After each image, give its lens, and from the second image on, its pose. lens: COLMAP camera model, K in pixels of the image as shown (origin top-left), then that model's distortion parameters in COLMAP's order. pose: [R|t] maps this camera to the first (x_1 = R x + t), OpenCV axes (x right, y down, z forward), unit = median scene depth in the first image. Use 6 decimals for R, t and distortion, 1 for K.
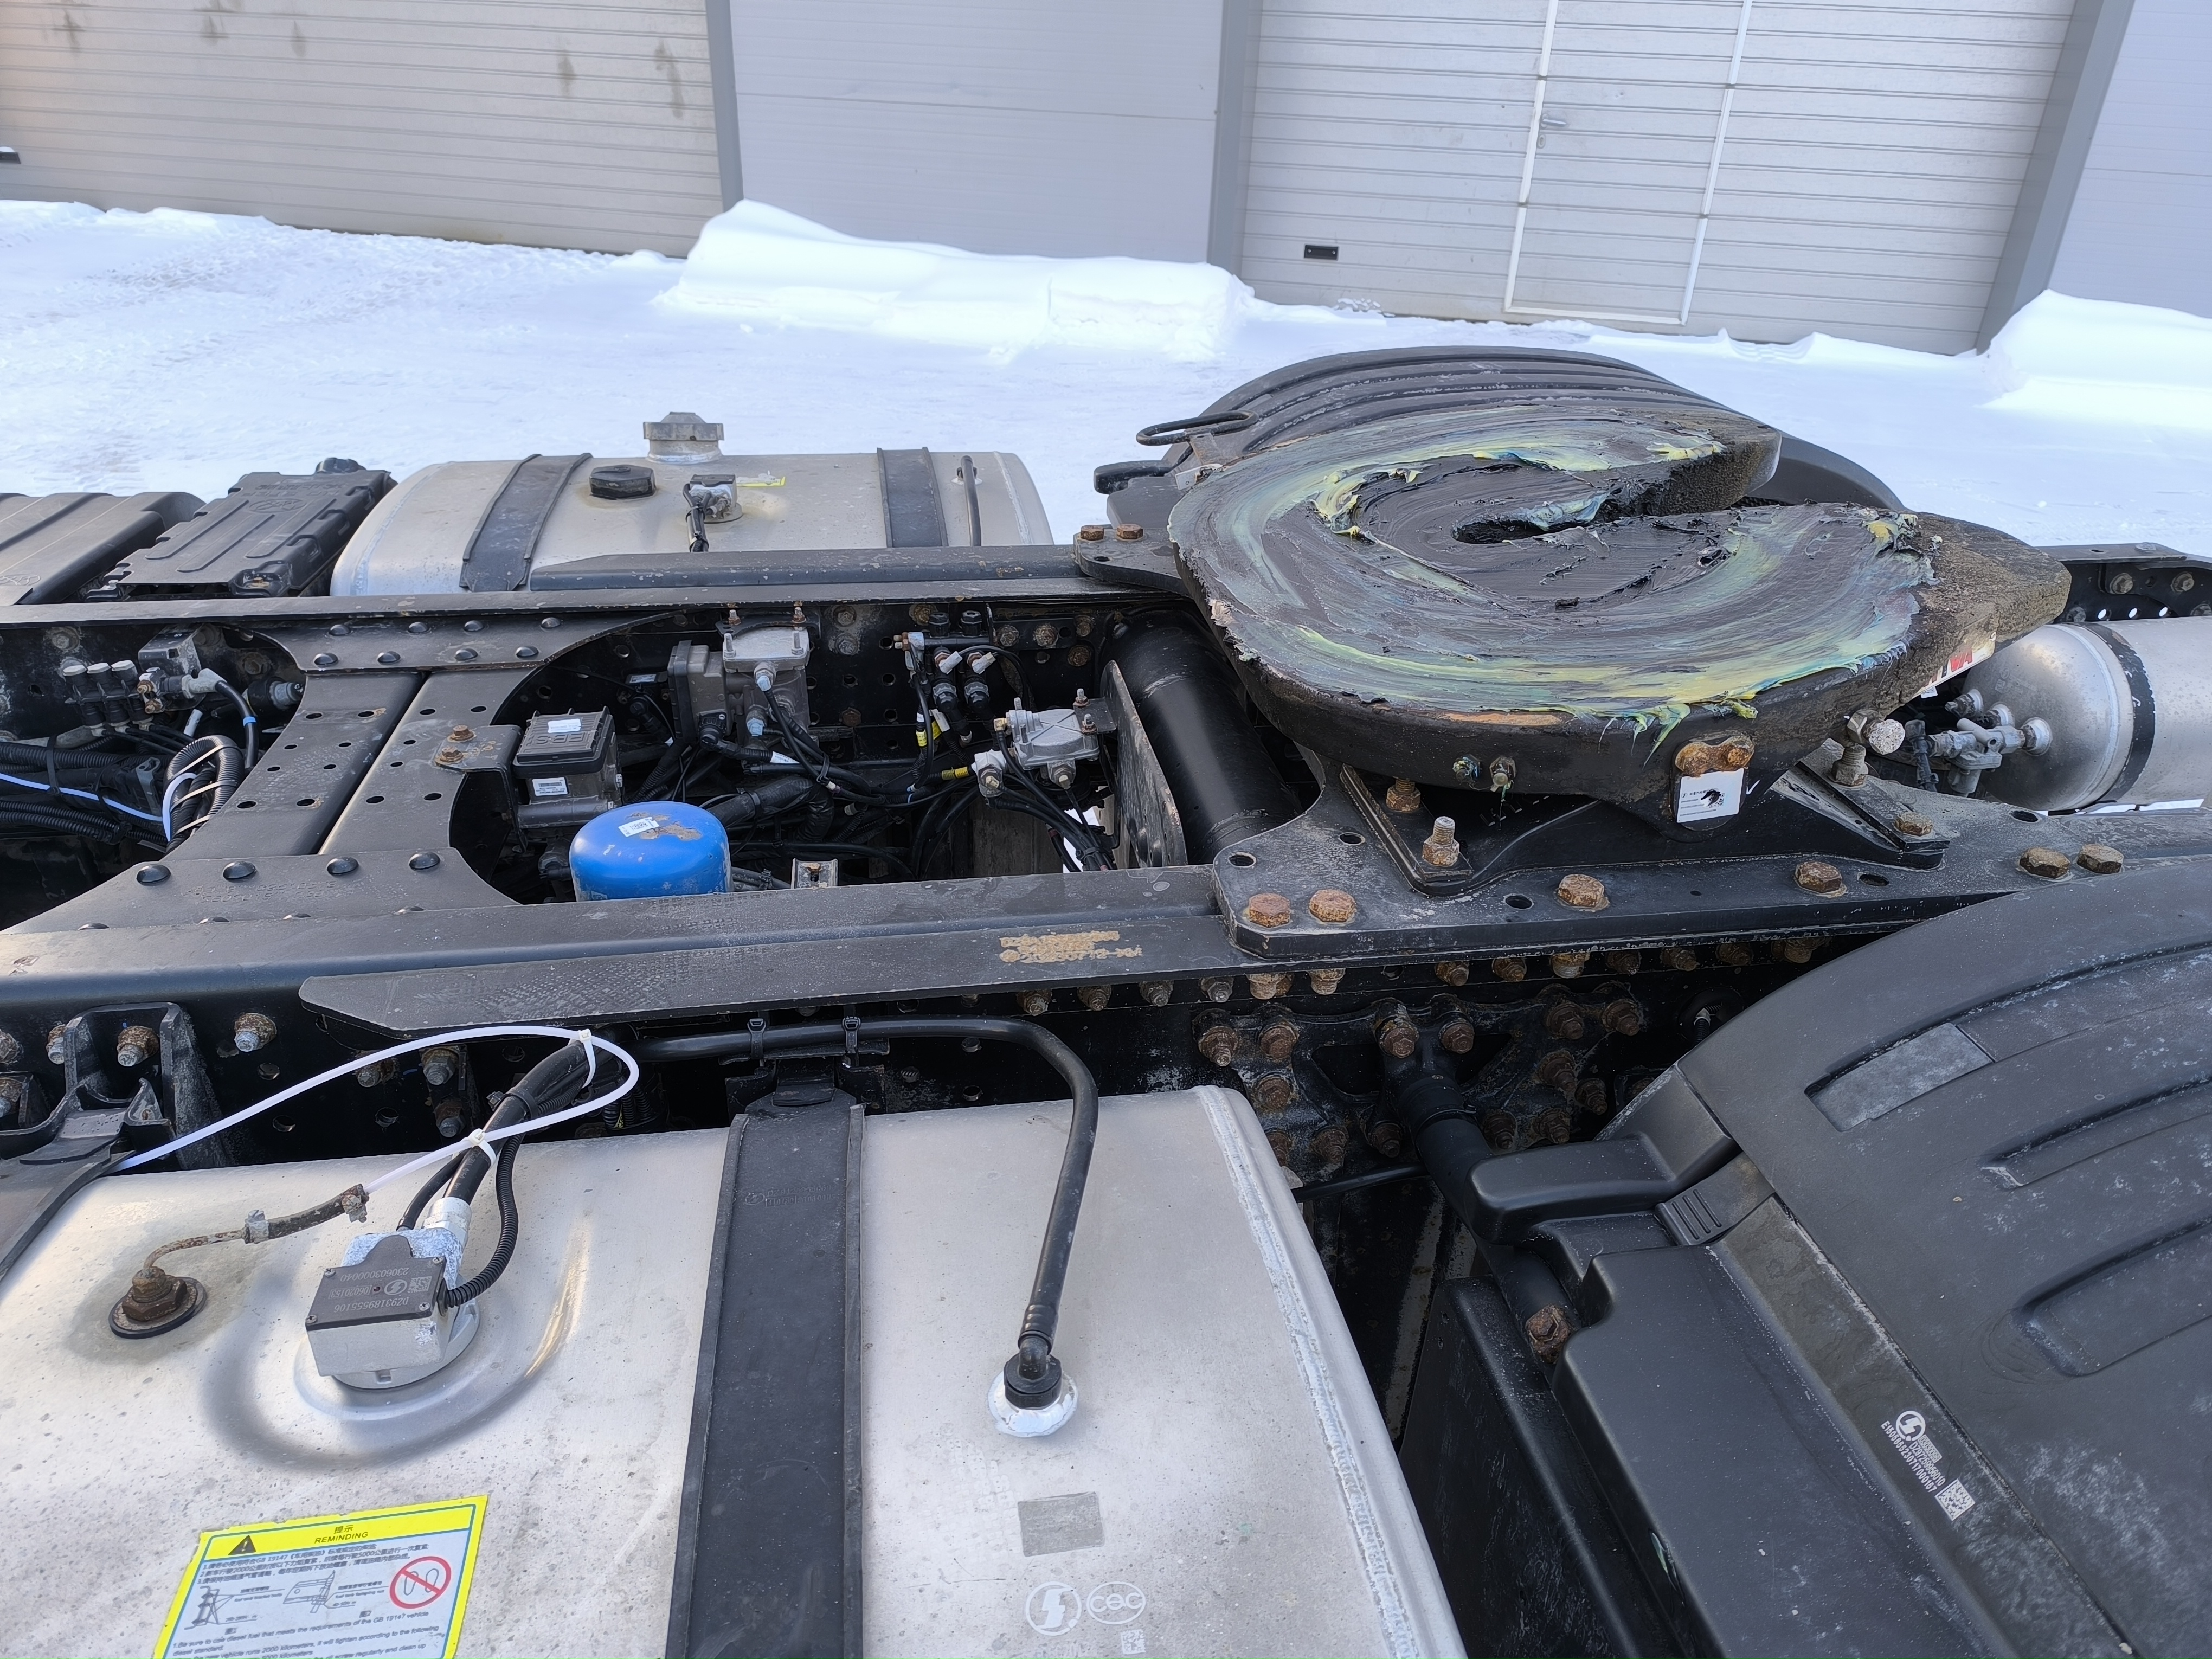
lens RADIAL K [[1526.8, 0, 1106.0], [0, 1526.8, 829.5], [0, 0, 1]] dist [0.001484, -0.004309]
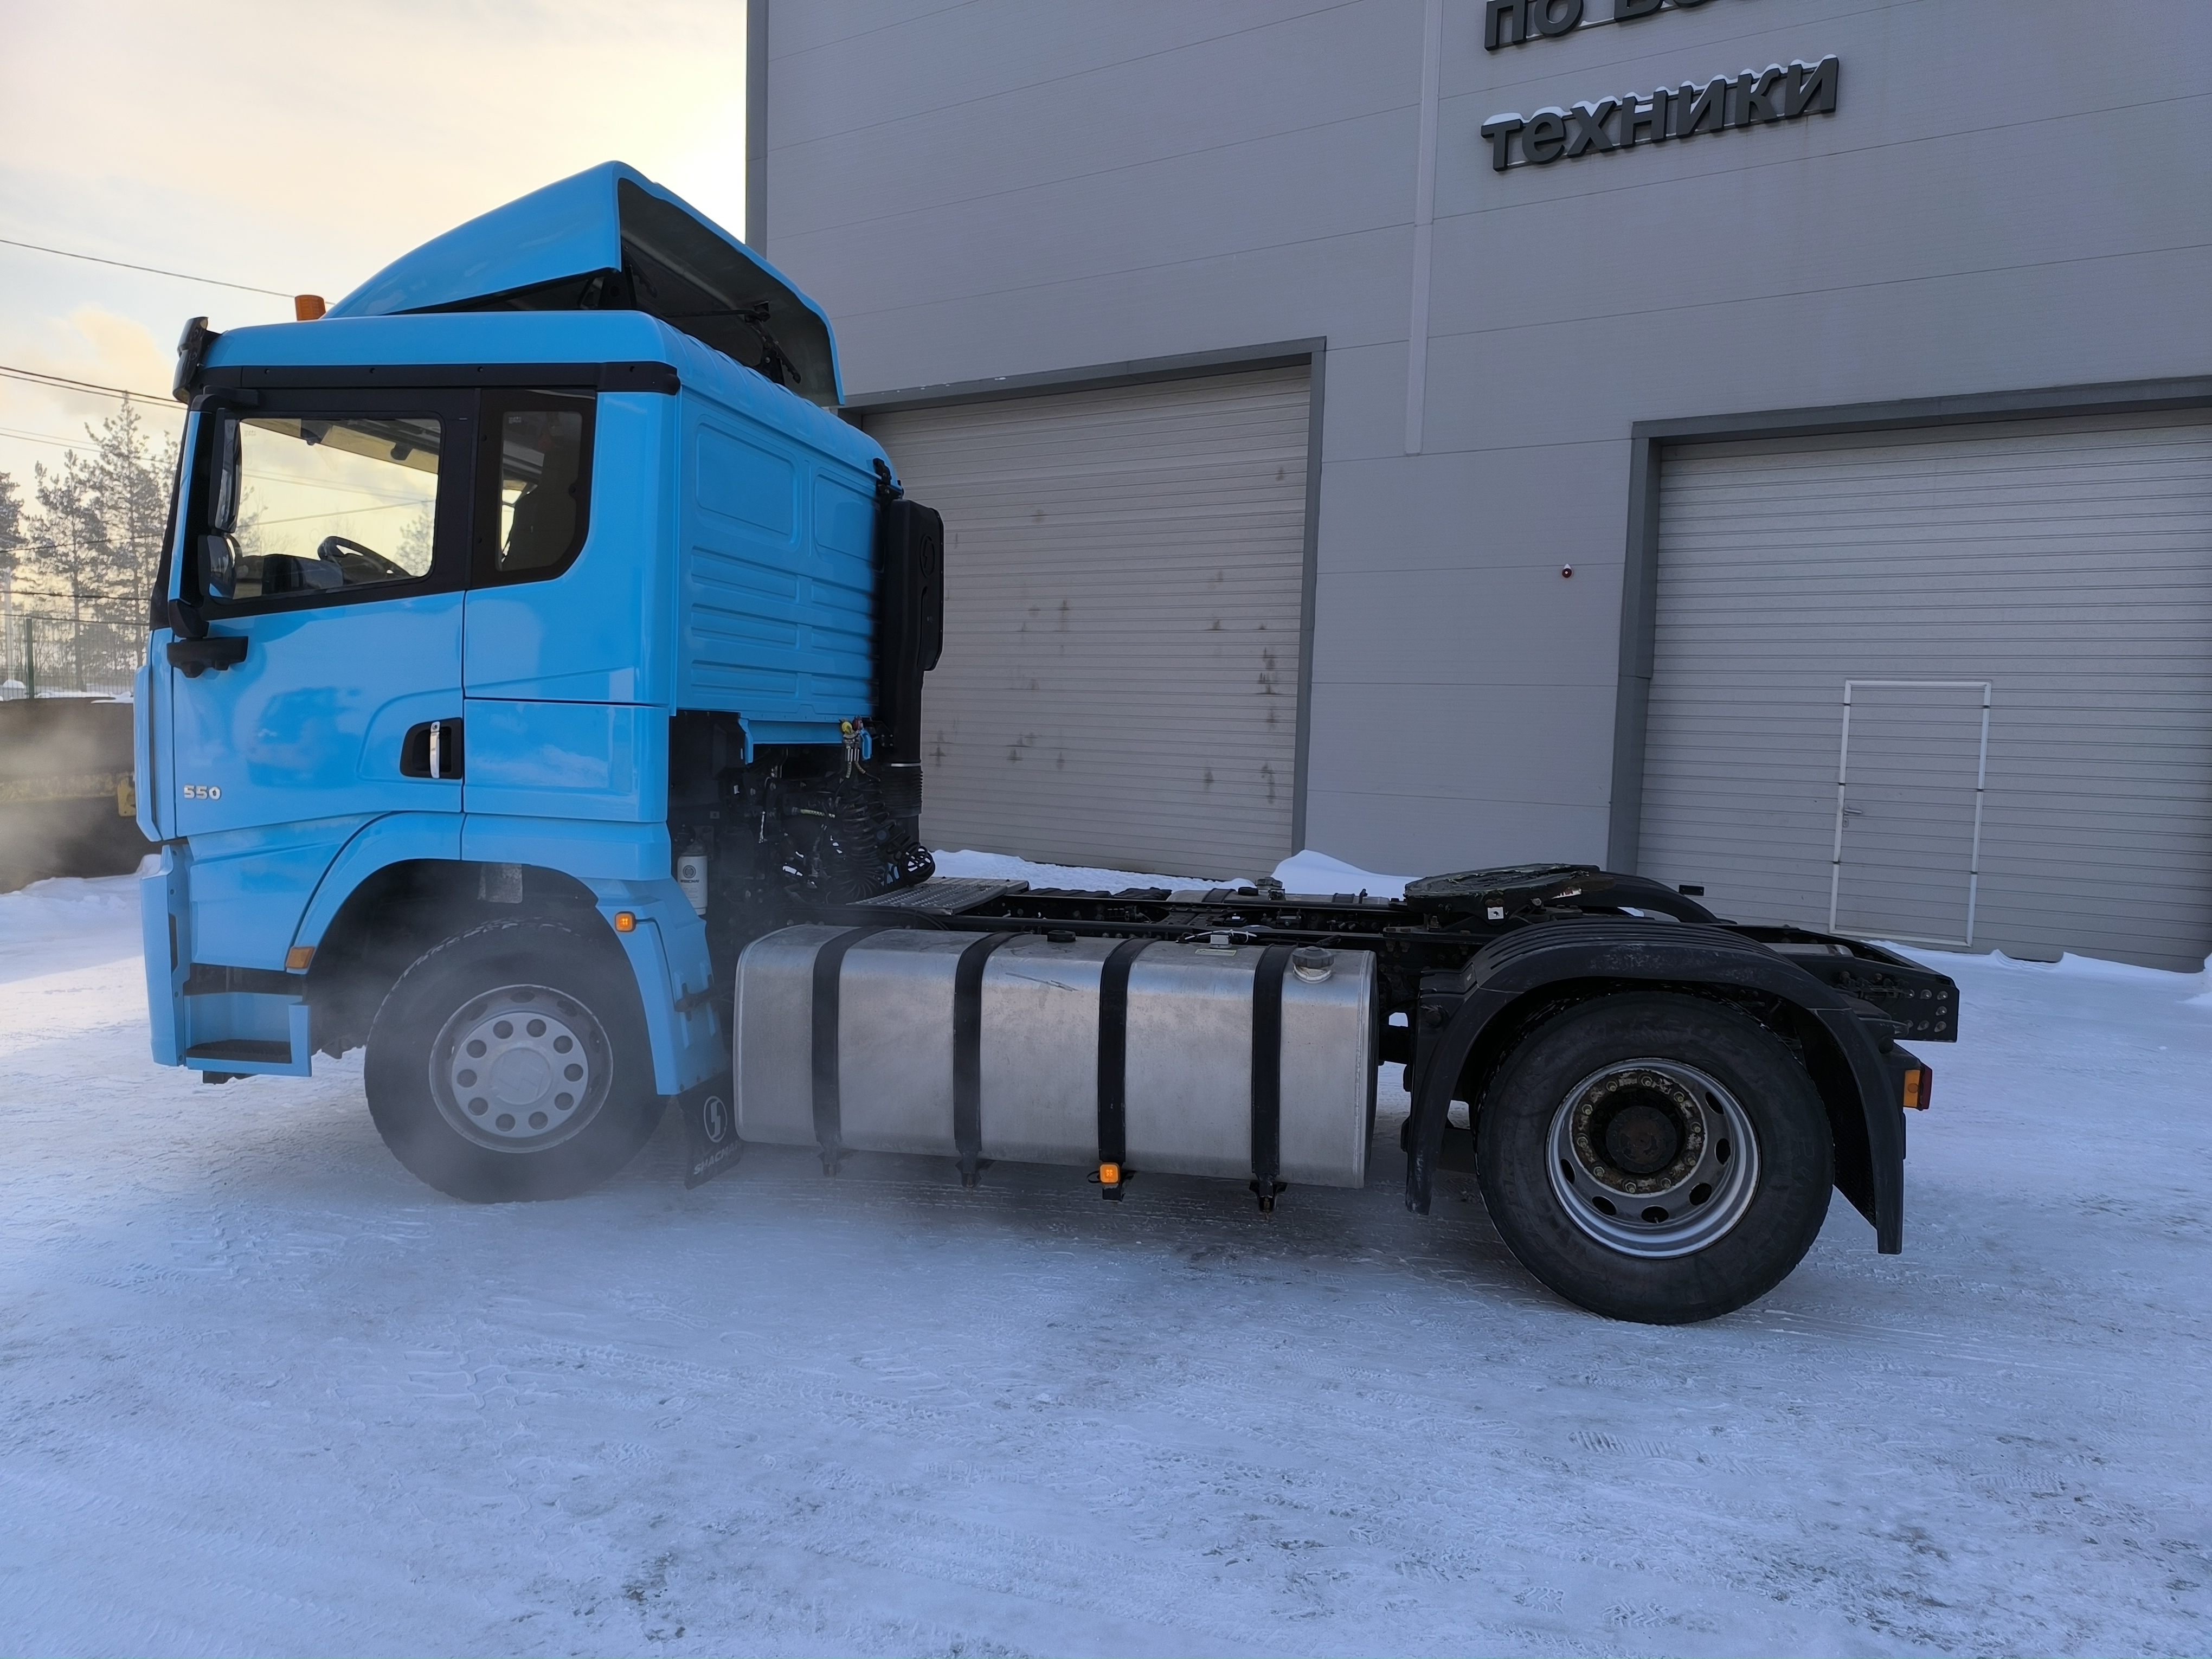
lens RADIAL K [[1526.8, 0, 1106.0], [0, 1526.8, 829.5], [0, 0, 1]] dist [0.001484, -0.004309]
pose [[0.944639, 0.013463, -0.327836, 0.089348], [-0.146021, 0.912009, -0.383298, 0.212860], [0.293829, 0.409949, 0.863485, -0.455870]]
